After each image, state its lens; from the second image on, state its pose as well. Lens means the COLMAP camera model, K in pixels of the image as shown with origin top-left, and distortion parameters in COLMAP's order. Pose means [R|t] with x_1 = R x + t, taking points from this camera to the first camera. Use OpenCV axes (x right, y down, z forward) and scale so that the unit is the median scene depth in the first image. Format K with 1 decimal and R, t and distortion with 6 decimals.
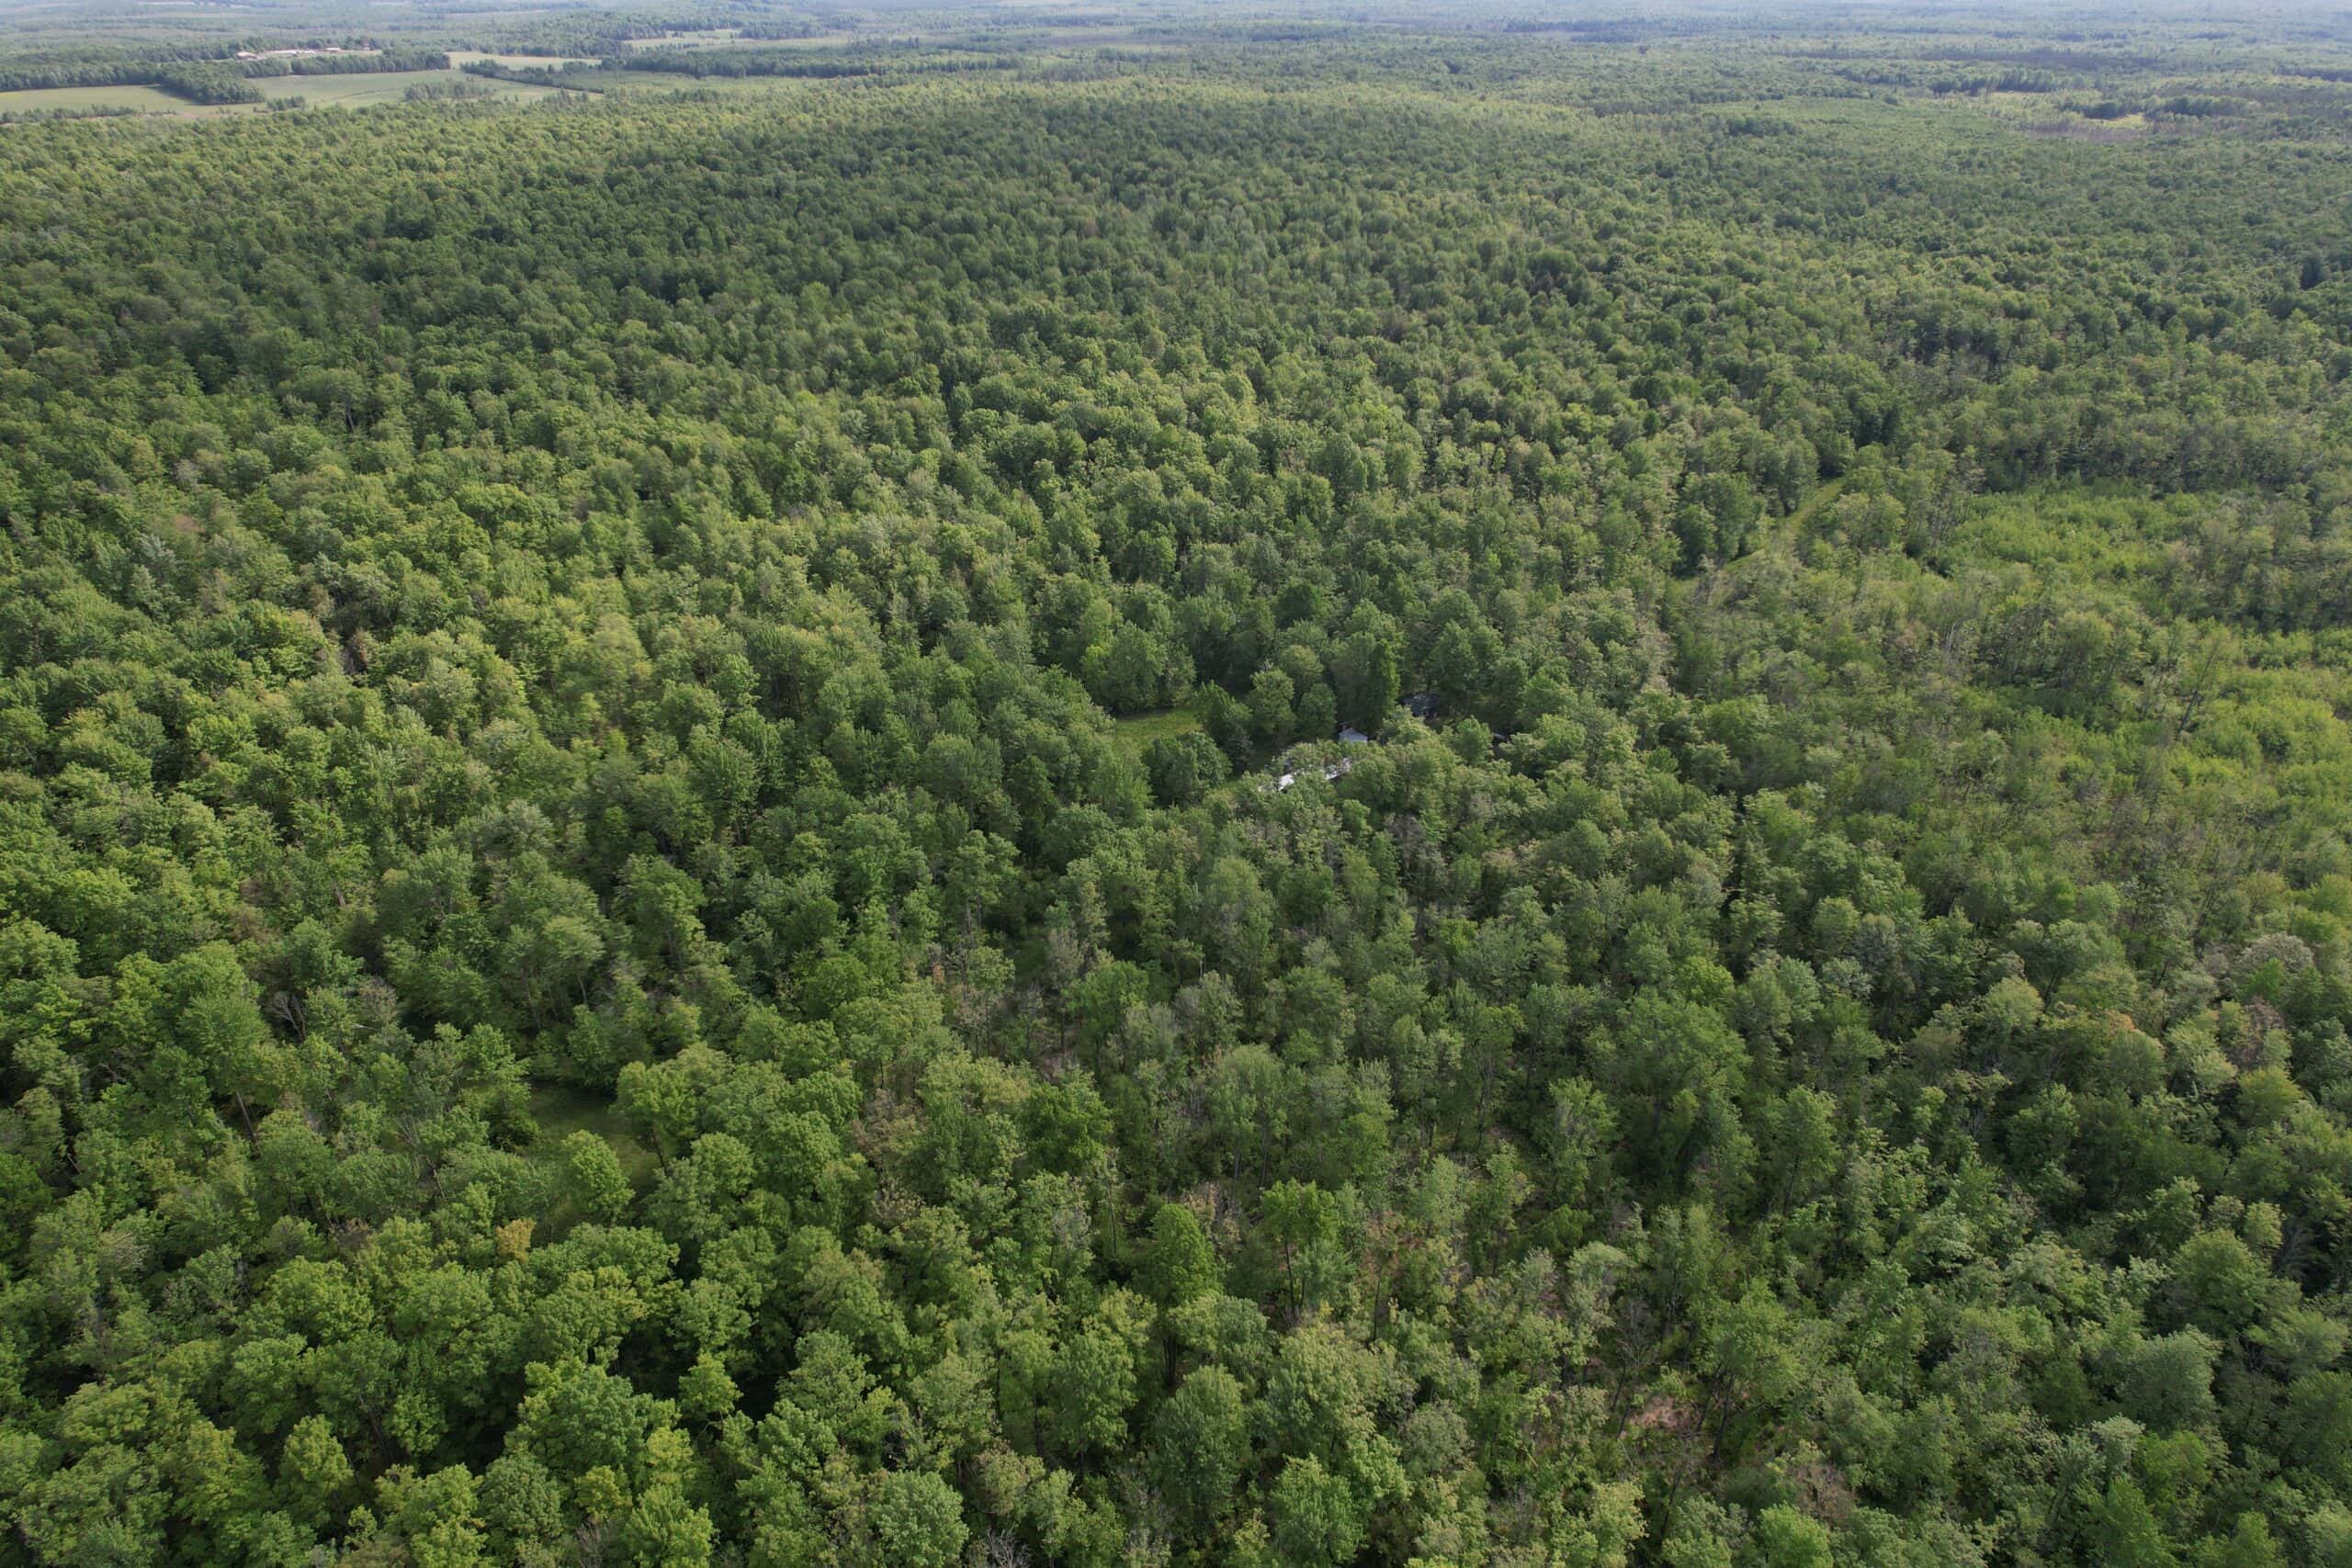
lens RADIAL K [[1516.3, 0, 1167.7], [0, 1516.3, 800.2], [0, 0, 1]] dist [-0.069917, 0.077296]
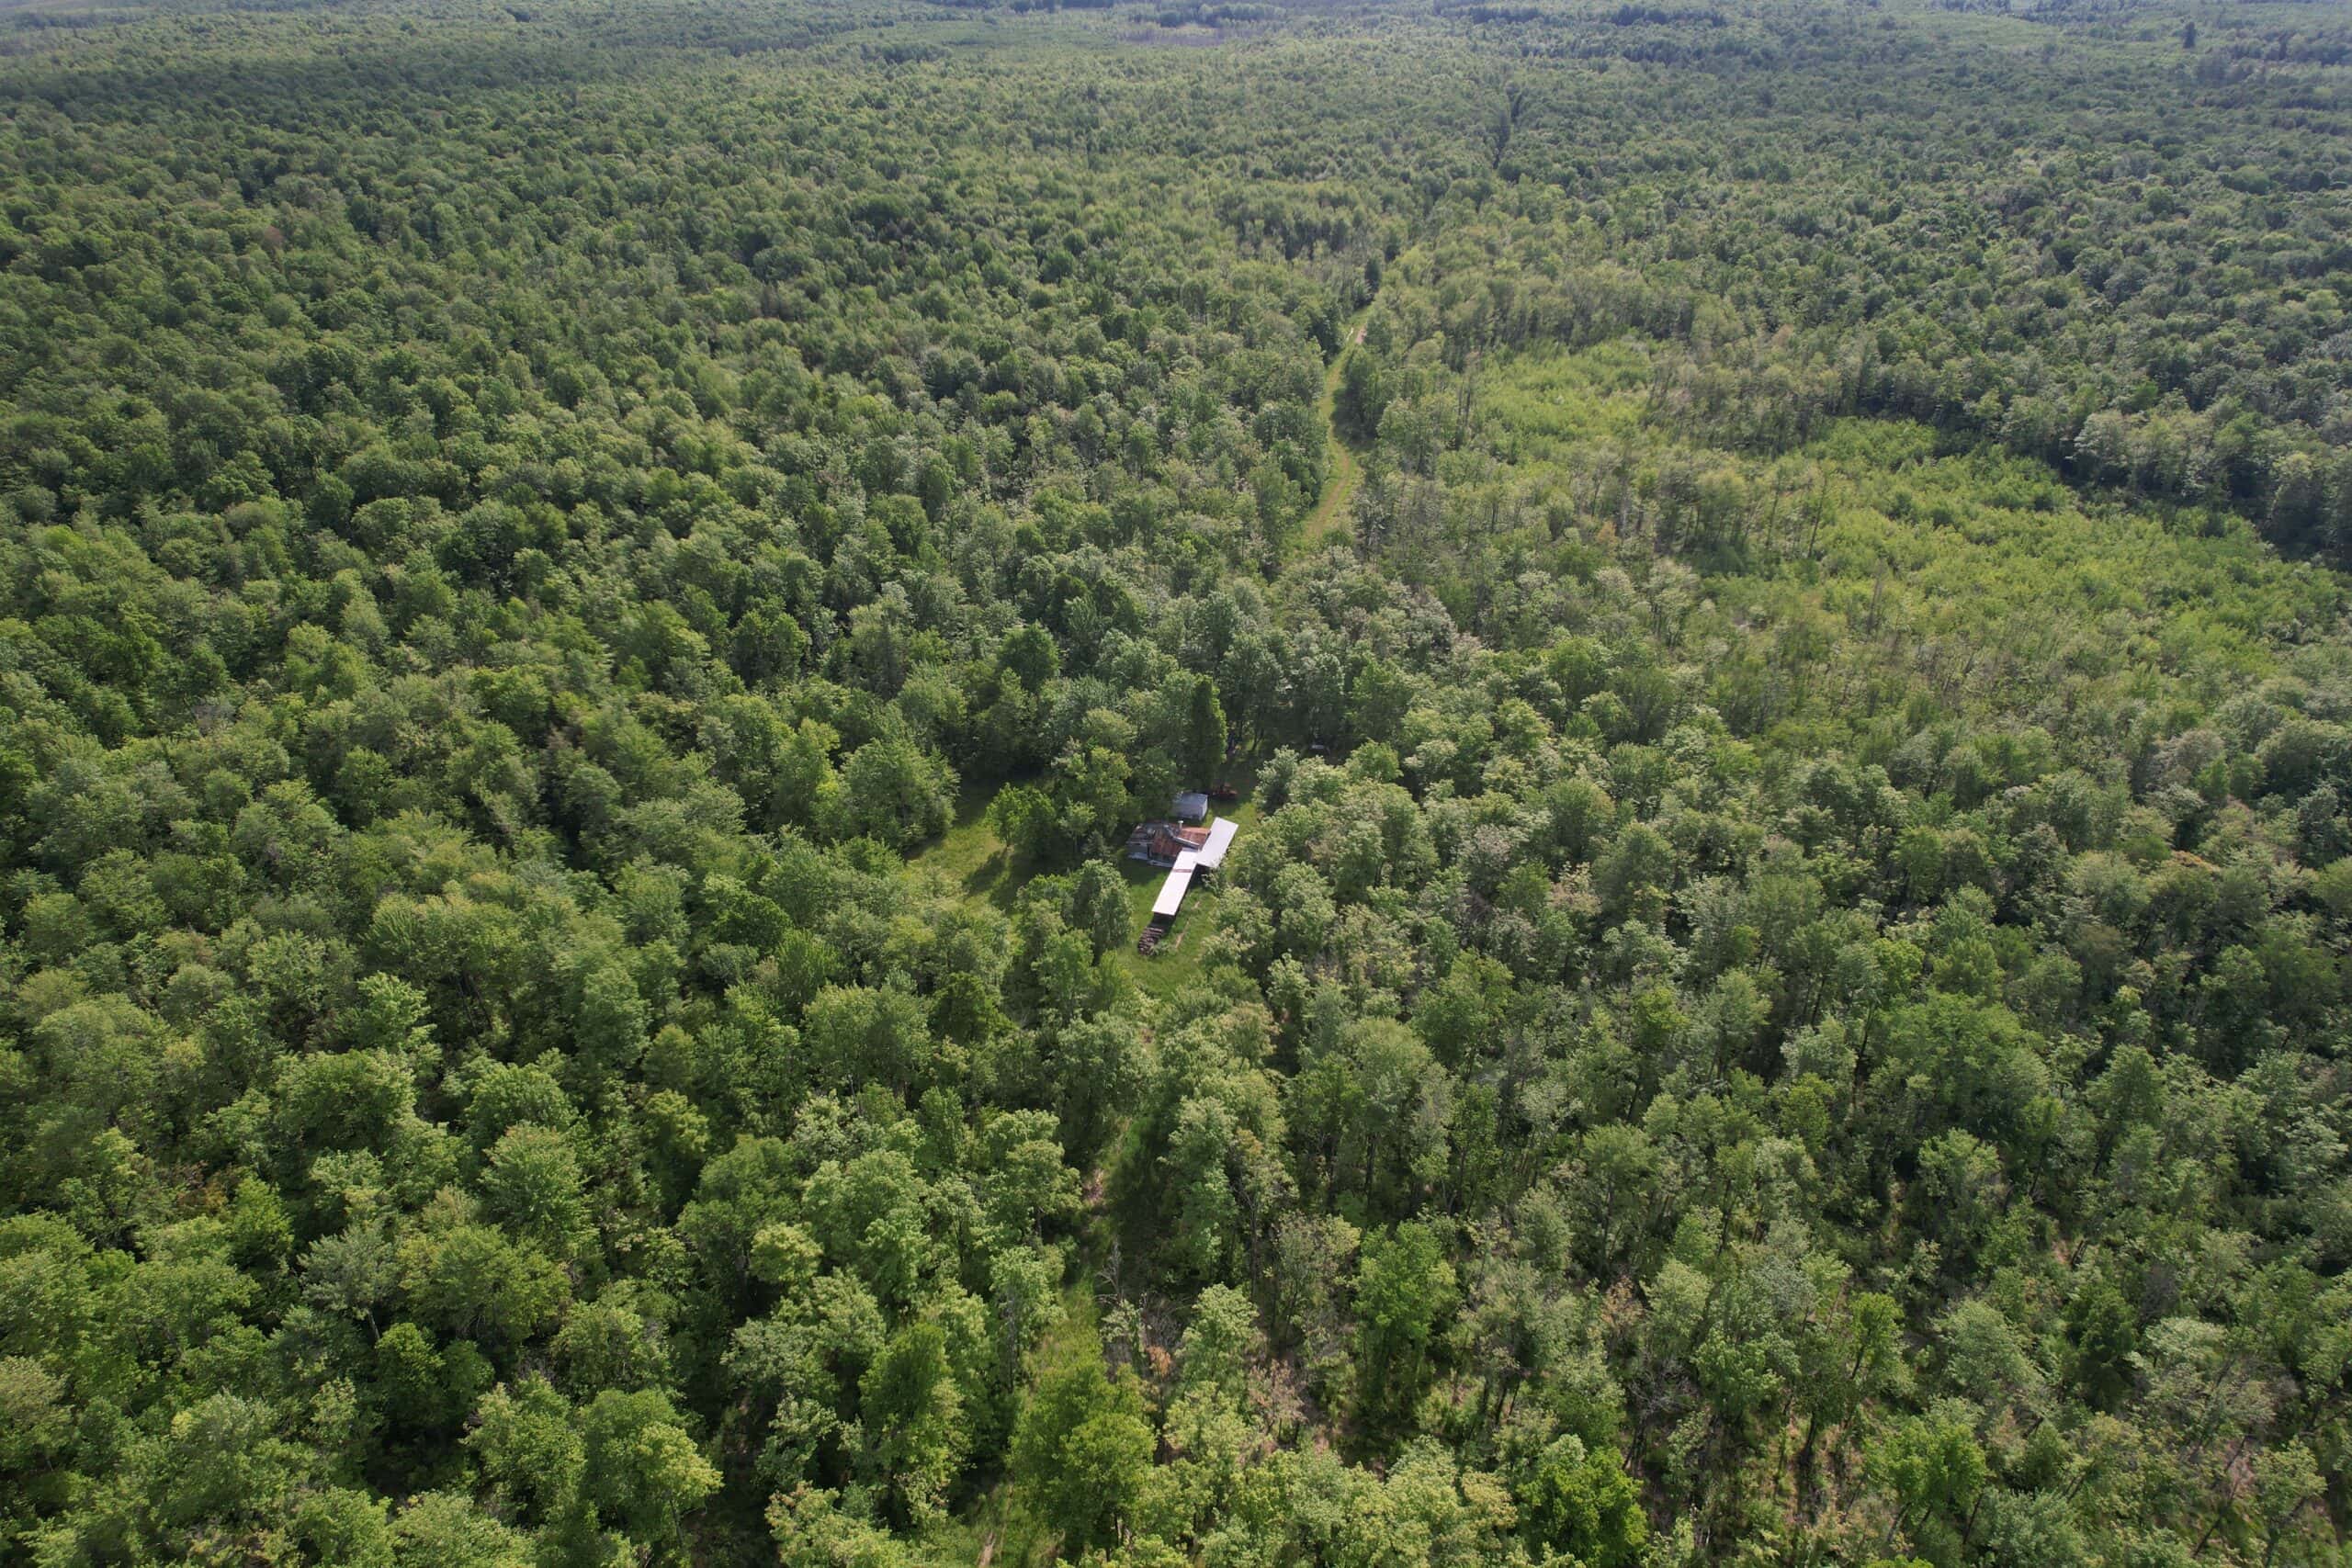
lens RADIAL K [[1516.3, 0, 1167.7], [0, 1516.3, 800.2], [0, 0, 1]] dist [-0.069917, 0.077296]
pose [[0.830498, -0.298347, 0.470384, -0.202131], [0.285079, 0.953145, 0.101216, -0.095394], [-0.478542, 0.050037, 0.876638, 0.224206]]
